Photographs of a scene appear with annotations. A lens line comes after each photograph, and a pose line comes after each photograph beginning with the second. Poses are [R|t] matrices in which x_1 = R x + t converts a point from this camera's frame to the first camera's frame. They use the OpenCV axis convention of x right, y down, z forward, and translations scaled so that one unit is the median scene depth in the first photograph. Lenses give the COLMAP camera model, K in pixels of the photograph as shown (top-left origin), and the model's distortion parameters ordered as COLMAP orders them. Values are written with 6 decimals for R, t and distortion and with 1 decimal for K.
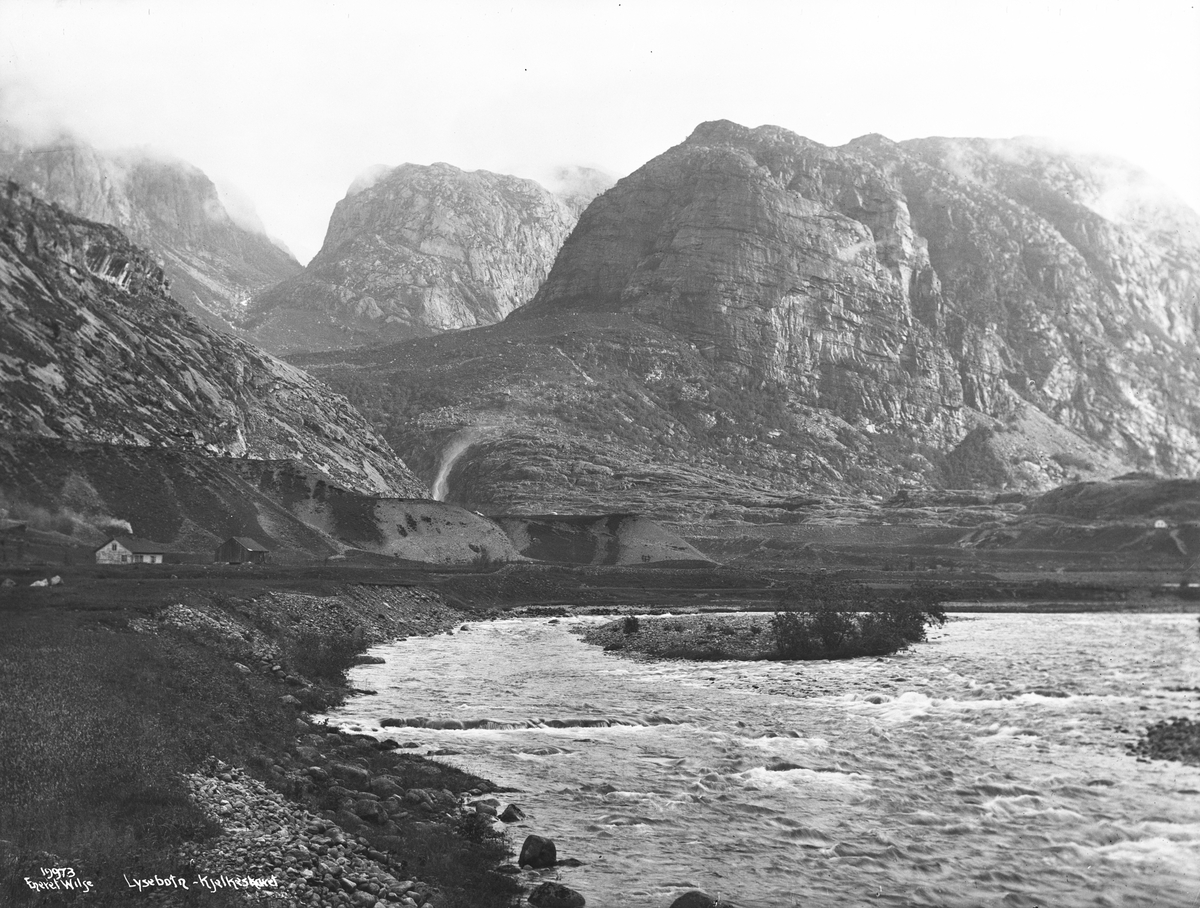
lens RADIAL K [[1810.5, 0, 599.0], [0, 1810.5, 457.8], [0, 0, 1]] dist [0.039458, 0.000000]
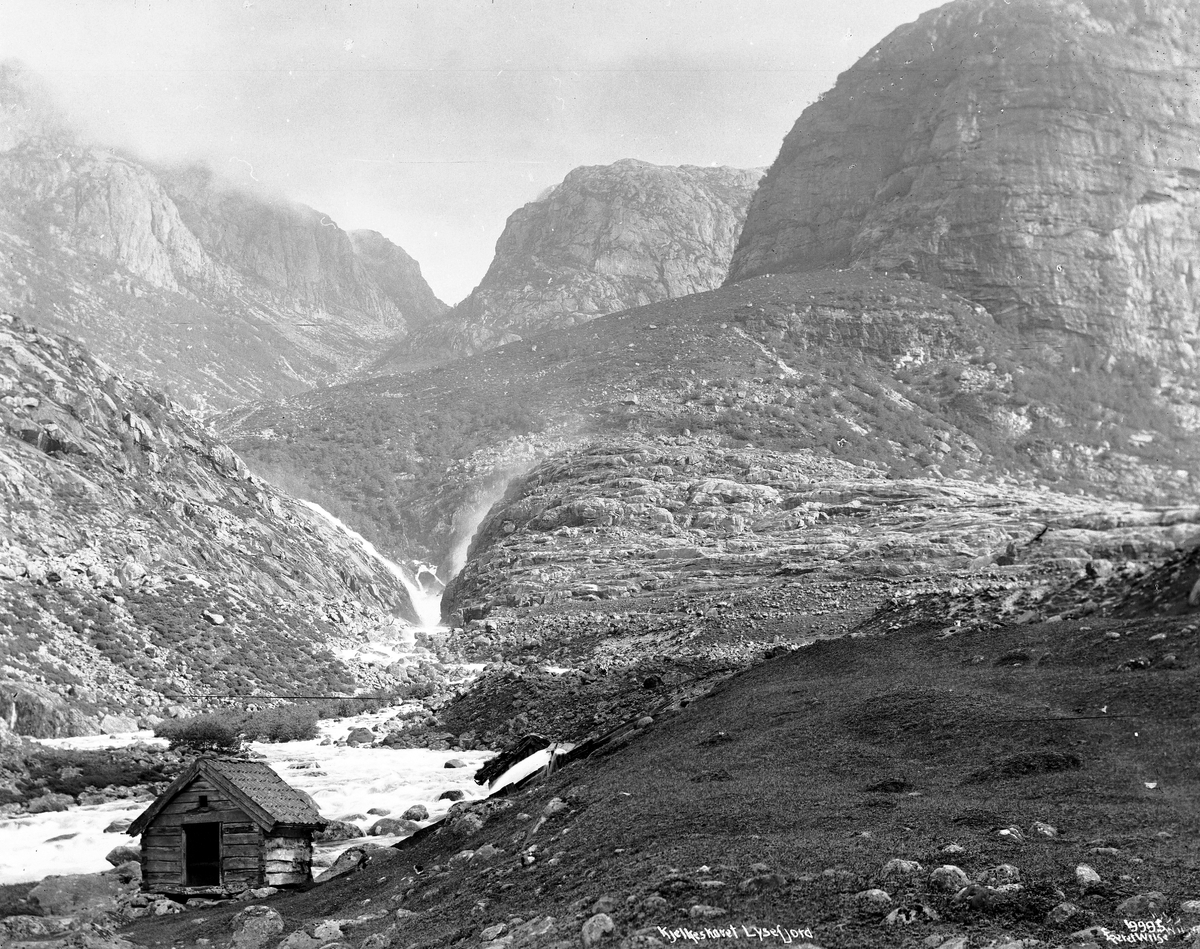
lens RADIAL K [[1927.4, 0, 592.9], [0, 1927.4, 476.1], [0, 0, 1]] dist [-0.003720, 0.000000]
pose [[0.981266, -0.089149, -0.170790, 0.031261], [0.078655, 0.994630, -0.067268, 0.022431], [0.175870, 0.052575, 0.983009, 0.381456]]
